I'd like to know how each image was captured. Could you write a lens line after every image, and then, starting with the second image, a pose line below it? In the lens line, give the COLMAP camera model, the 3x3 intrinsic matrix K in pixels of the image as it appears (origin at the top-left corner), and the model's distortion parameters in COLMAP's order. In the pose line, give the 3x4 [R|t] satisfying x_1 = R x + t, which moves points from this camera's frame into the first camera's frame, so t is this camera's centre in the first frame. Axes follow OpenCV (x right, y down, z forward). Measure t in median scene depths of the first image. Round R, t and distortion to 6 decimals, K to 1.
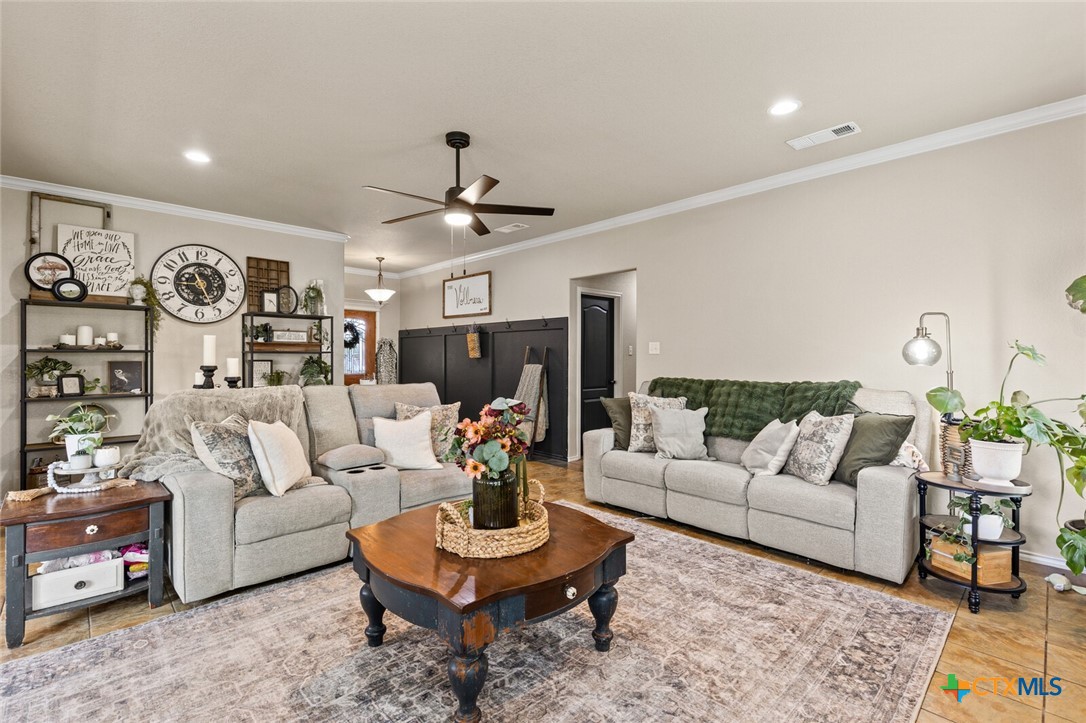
lens RADIAL K [[491.3, 0, 539.7], [0, 491.3, 354.4], [0, 0, 1]] dist [0.002988, 0.000341]
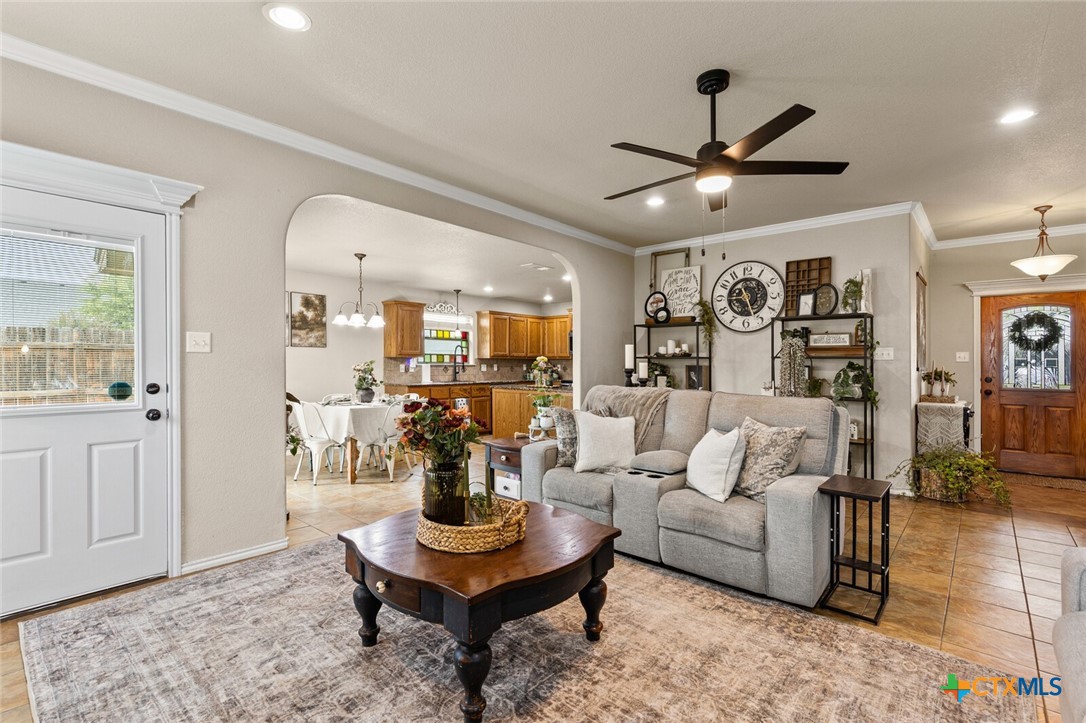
lens RADIAL K [[495.1, 0, 533.5], [0, 495.1, 357.7], [0, 0, 1]] dist [0.000578, 0.000412]
pose [[0.071249, -0.009556, -0.997413, 0.370829], [-0.000598, 0.999954, -0.009623, 0.005405], [0.997458, 0.001282, 0.071240, 0.420172]]
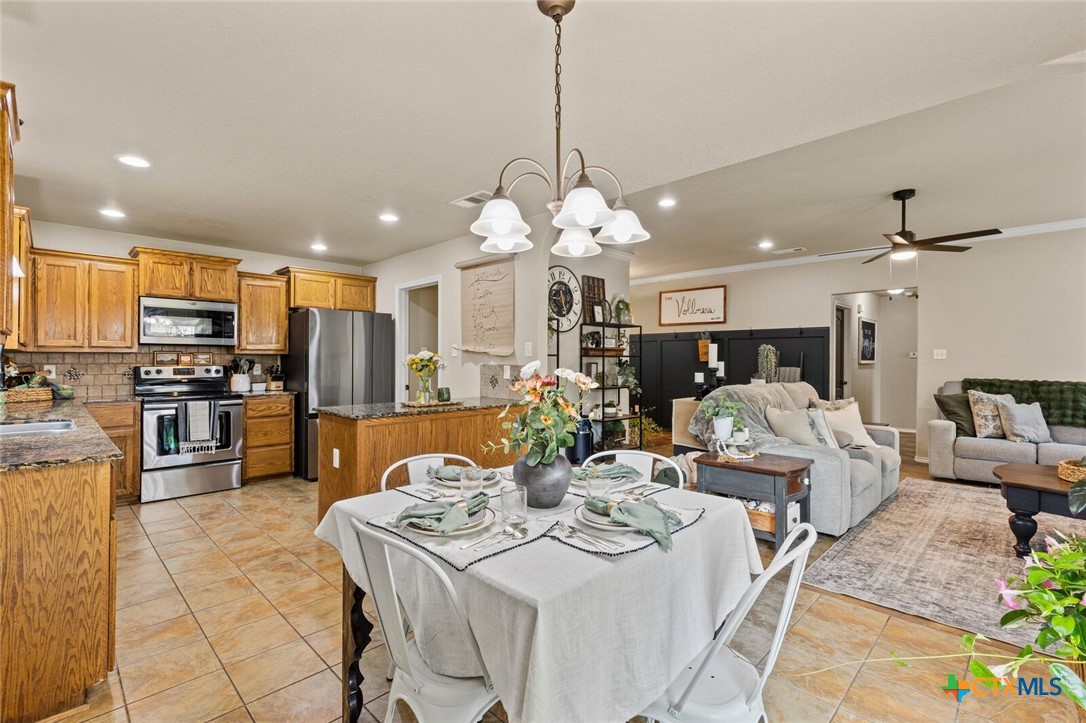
lens RADIAL K [[495.1, 0, 533.5], [0, 495.1, 357.7], [0, 0, 1]] dist [0.000578, 0.000412]
pose [[0.999854, 0.003999, 0.016611, -0.738501], [-0.004040, 0.999989, 0.002446, -0.003192], [-0.016601, -0.002513, 0.999859, -0.184820]]
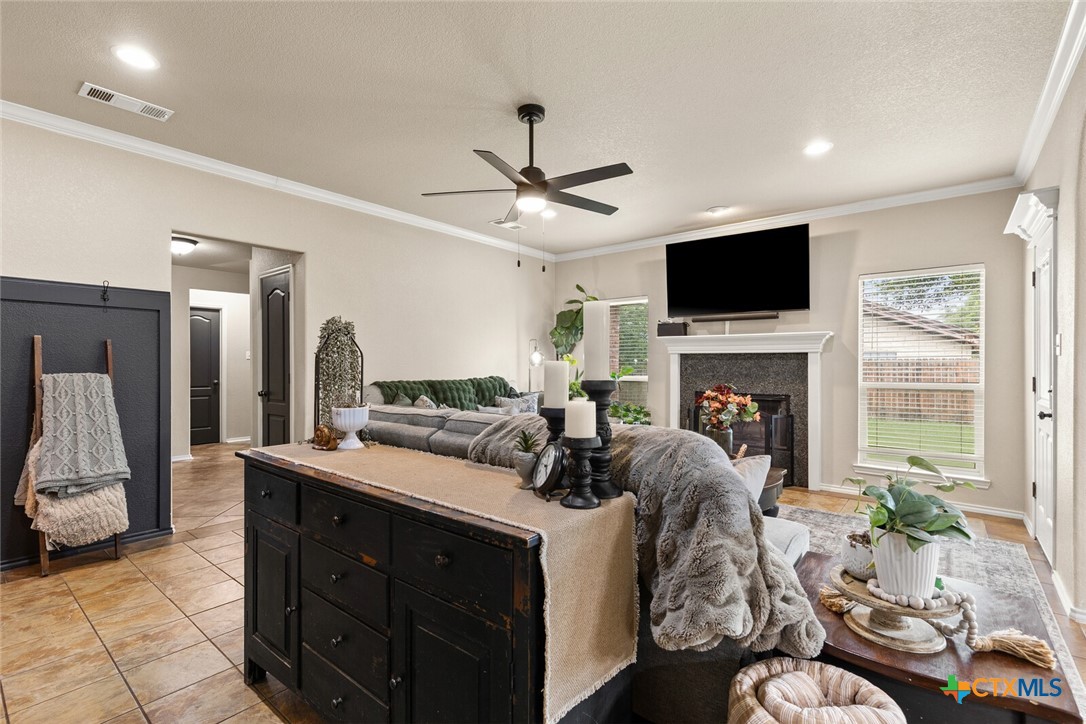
lens RADIAL K [[501.0, 0, 515.4], [0, 501.0, 366.3], [0, 0, 1]] dist [0.001661, 0.000104]
pose [[-0.085998, -0.003159, 0.996290, -0.682856], [-0.002104, 0.999993, 0.002989, 0.011656], [-0.996293, -0.001839, -0.086004, 0.693283]]
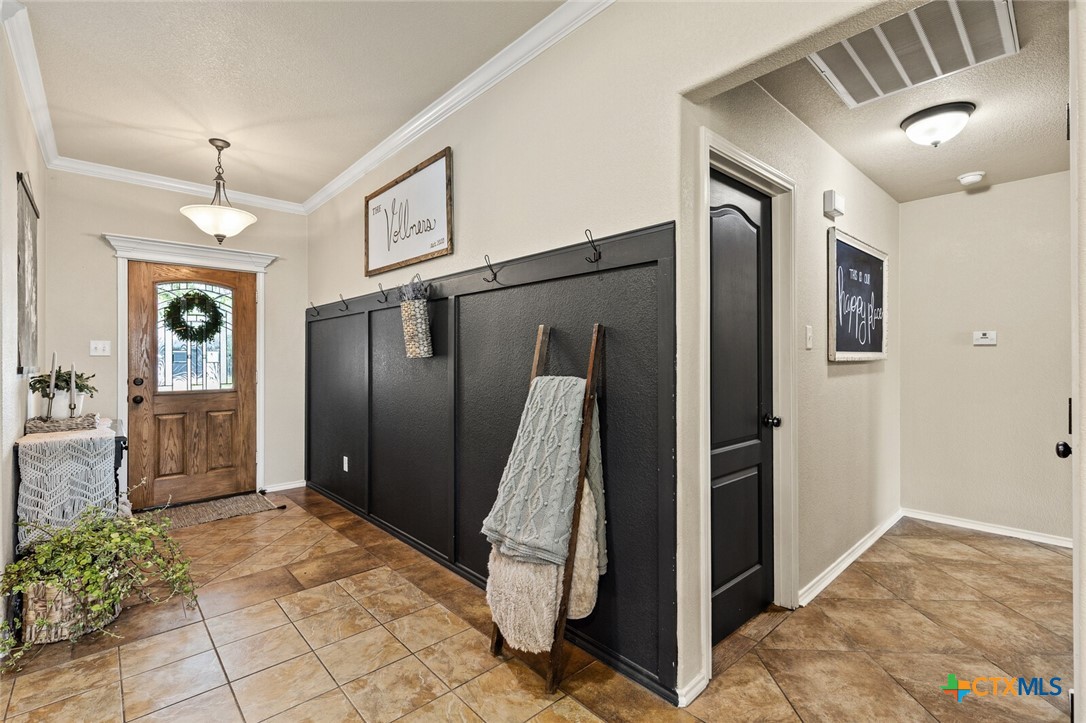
lens RADIAL K [[491.3, 0, 539.7], [0, 491.3, 354.4], [0, 0, 1]] dist [0.002988, 0.000341]
pose [[0.999561, -0.005538, -0.029115, -0.018511], [0.005488, 0.999983, -0.001799, 0.006384], [0.029124, 0.001638, 0.999574, 0.770511]]
